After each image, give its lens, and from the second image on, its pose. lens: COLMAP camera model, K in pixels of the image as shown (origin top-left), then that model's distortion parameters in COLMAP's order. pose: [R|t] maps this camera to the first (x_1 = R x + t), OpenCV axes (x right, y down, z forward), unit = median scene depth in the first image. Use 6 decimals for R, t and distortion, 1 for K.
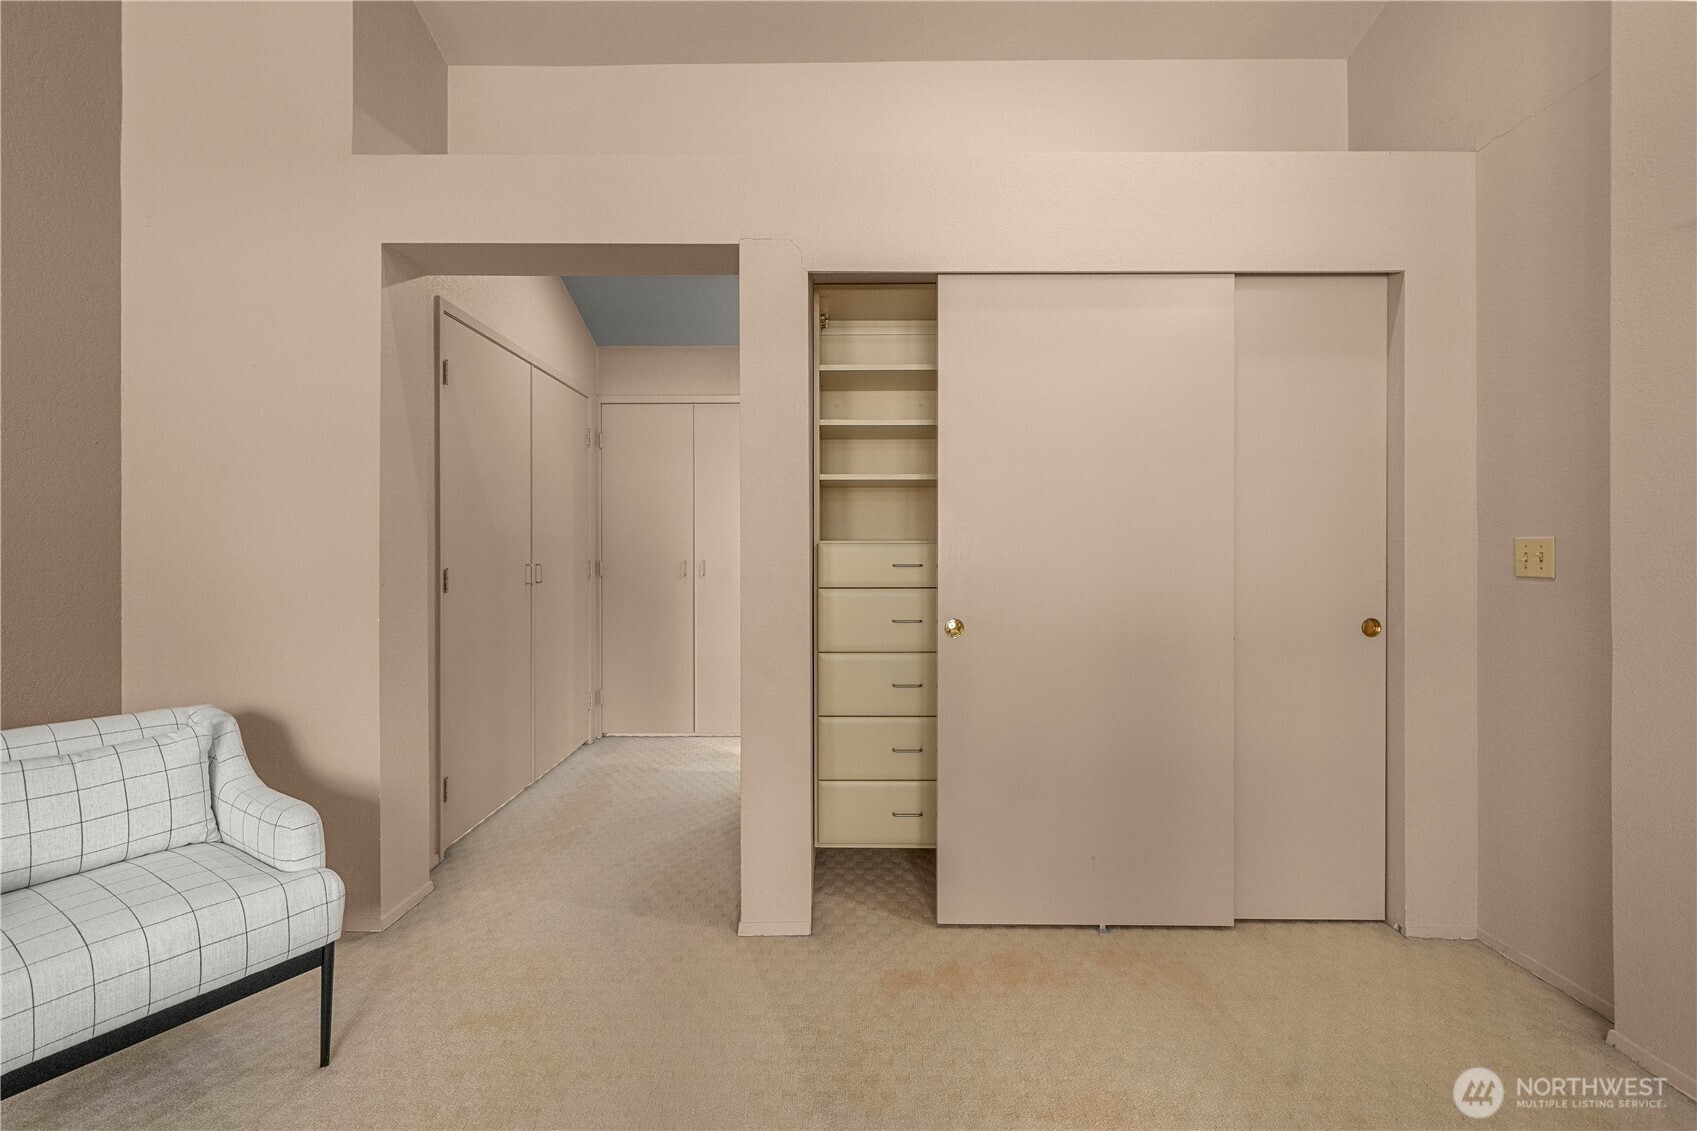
lens RADIAL K [[750.1, 0, 839.2], [0, 750.1, 550.5], [0, 0, 1]] dist [0.010511, -0.000519]
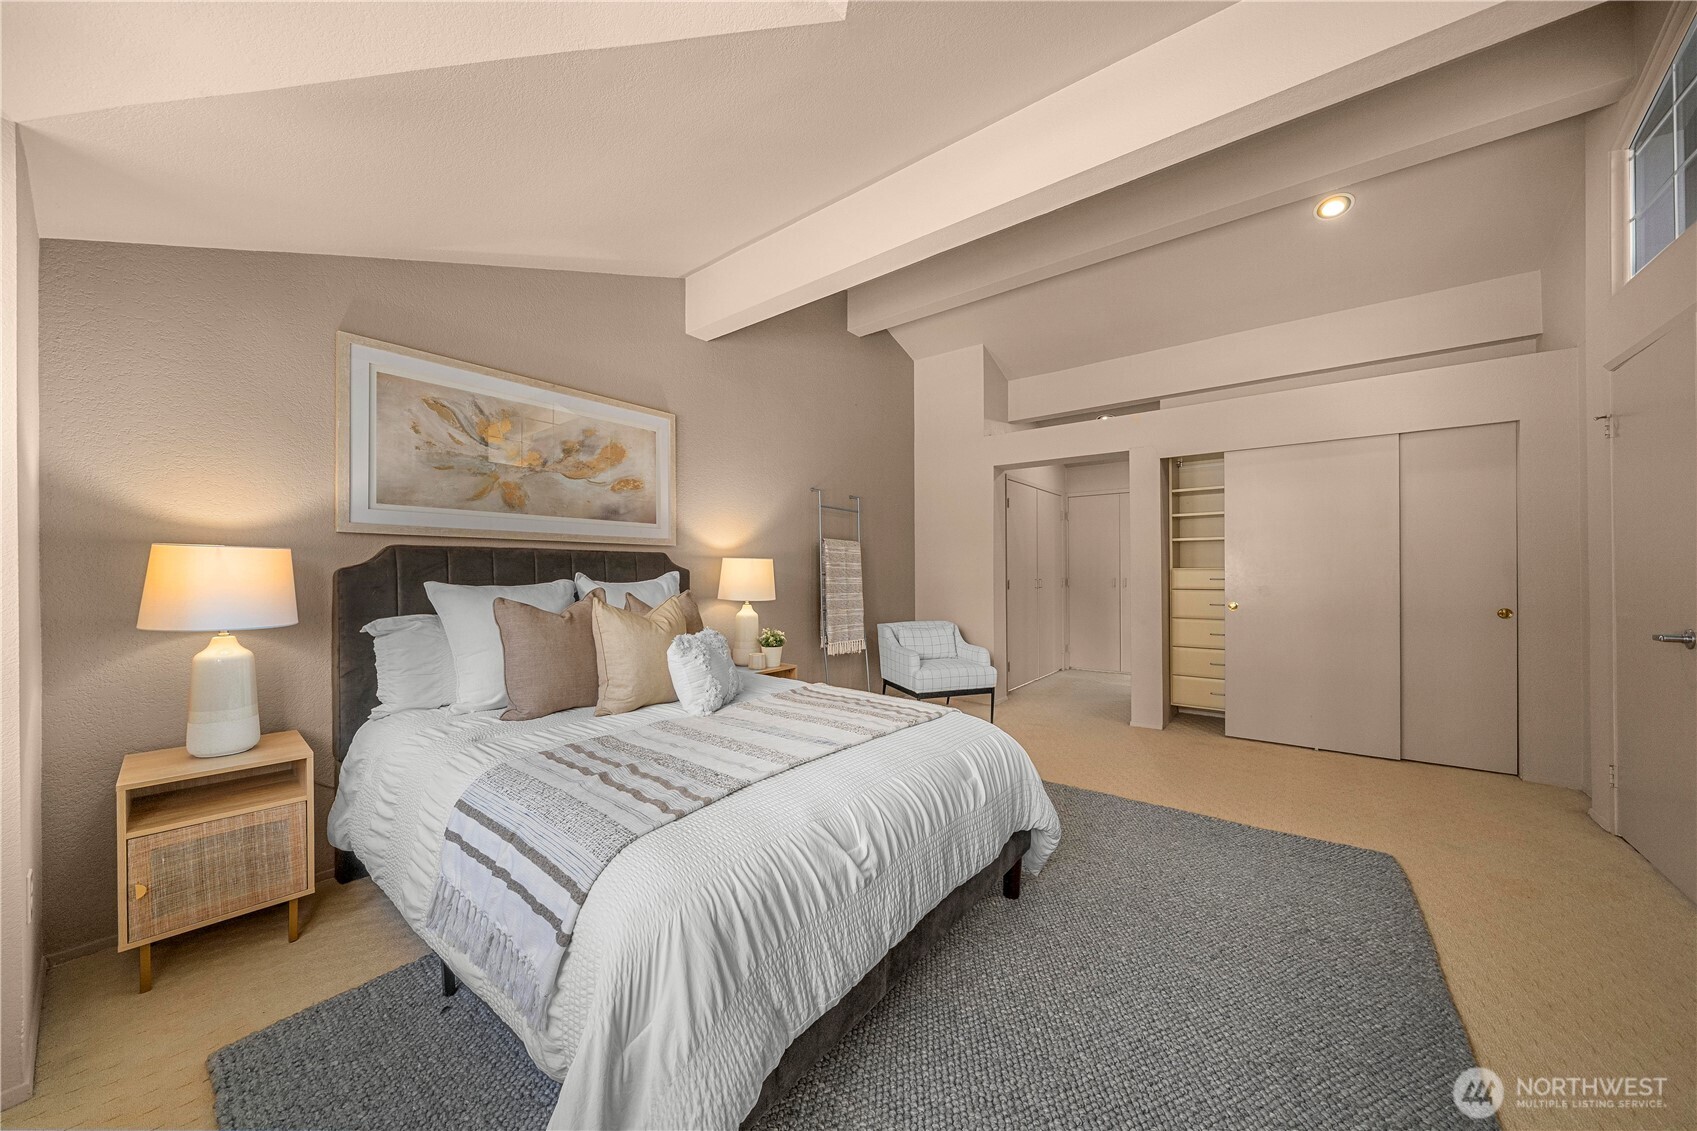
lens RADIAL K [[584.0, 0, 844.0], [0, 584.0, 574.2], [0, 0, 1]] dist [-0.001167, -0.000453]
pose [[0.789708, -0.000317, -0.613483, 0.304159], [0.000910, 0.999999, 0.000654, 0.003764], [0.613483, -0.001074, 0.789707, -1.105015]]
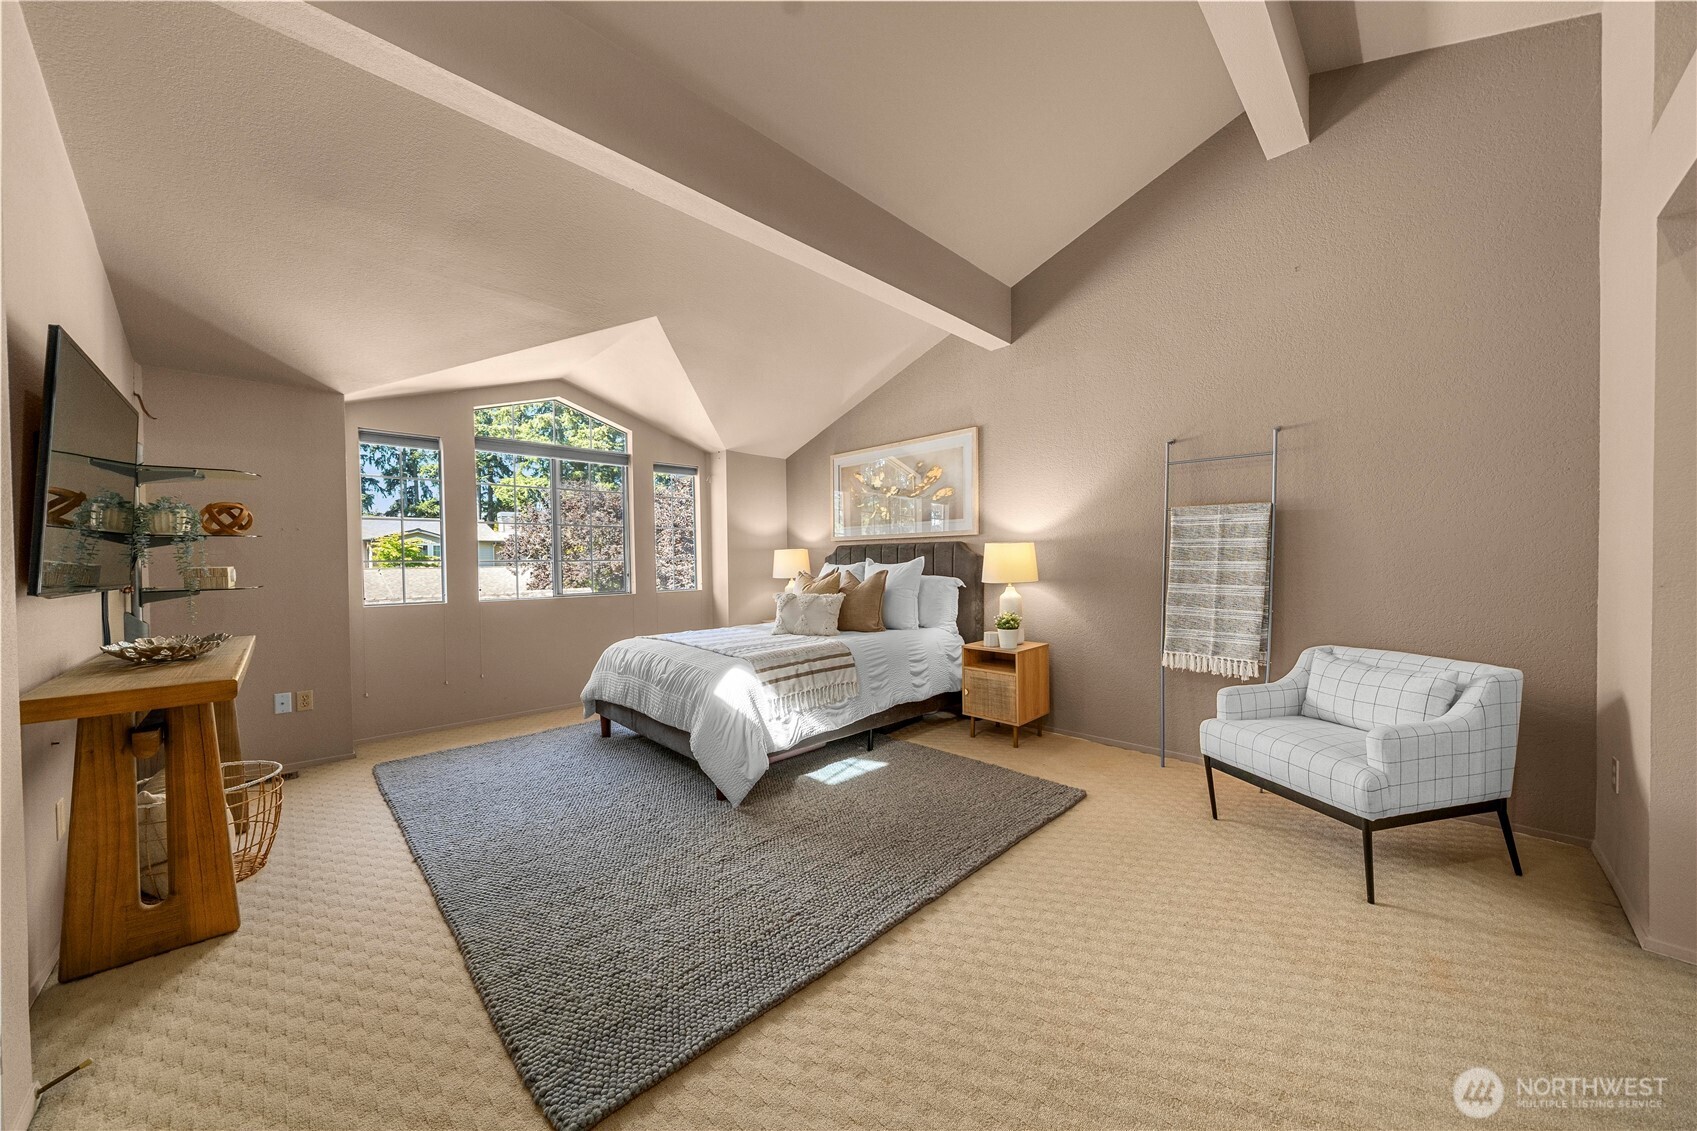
lens RADIAL K [[584.0, 0, 842.1], [0, 584.0, 565.1], [0, 0, 1]] dist [-0.001167, -0.000453]
pose [[-0.719083, 0.030368, -0.694260, 0.624333], [0.020291, 0.999536, 0.022704, -0.021370], [0.694628, 0.002239, -0.719366, 0.823714]]
